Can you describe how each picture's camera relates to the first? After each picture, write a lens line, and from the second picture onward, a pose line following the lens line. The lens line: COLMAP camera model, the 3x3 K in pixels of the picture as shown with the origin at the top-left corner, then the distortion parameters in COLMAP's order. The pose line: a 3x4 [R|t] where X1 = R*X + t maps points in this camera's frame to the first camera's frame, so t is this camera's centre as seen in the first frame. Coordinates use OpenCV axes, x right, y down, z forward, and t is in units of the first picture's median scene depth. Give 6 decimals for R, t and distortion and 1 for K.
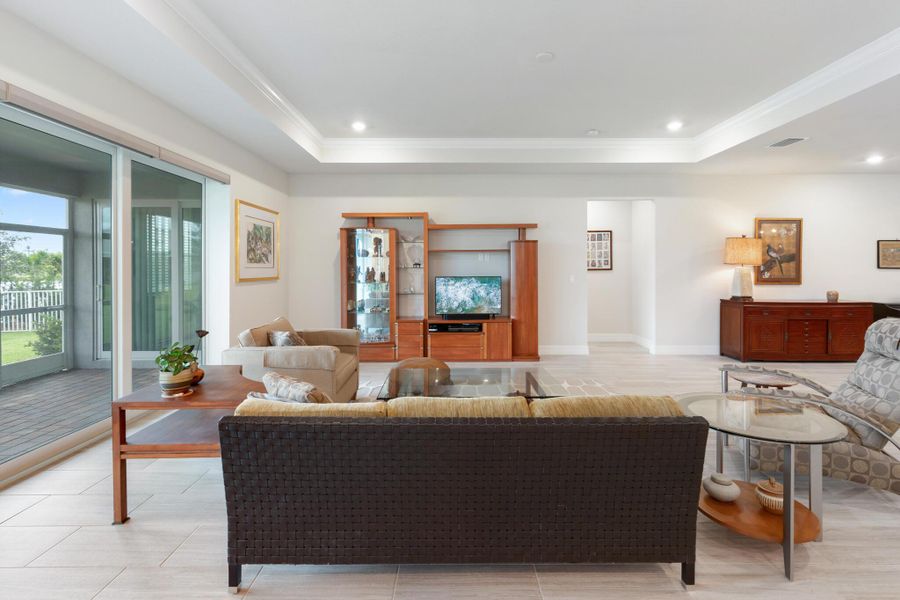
lens RADIAL K [[415.0, 0, 452.6], [0, 415.0, 271.8], [0, 0, 1]] dist [0.000729, -0.000017]
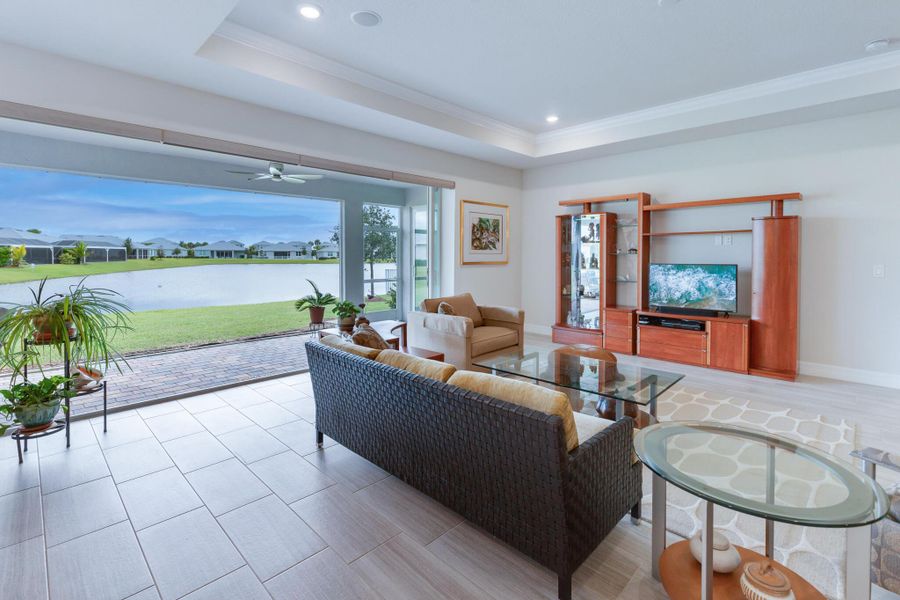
lens RADIAL K [[420.8, 0, 451.0], [0, 420.8, 266.0], [0, 0, 1]] dist [0.002001, -0.000070]
pose [[0.709040, 0.021941, -0.704827, 0.299636], [-0.007325, 0.999691, 0.023752, -0.001482], [0.705130, -0.011679, 0.708982, 0.050895]]
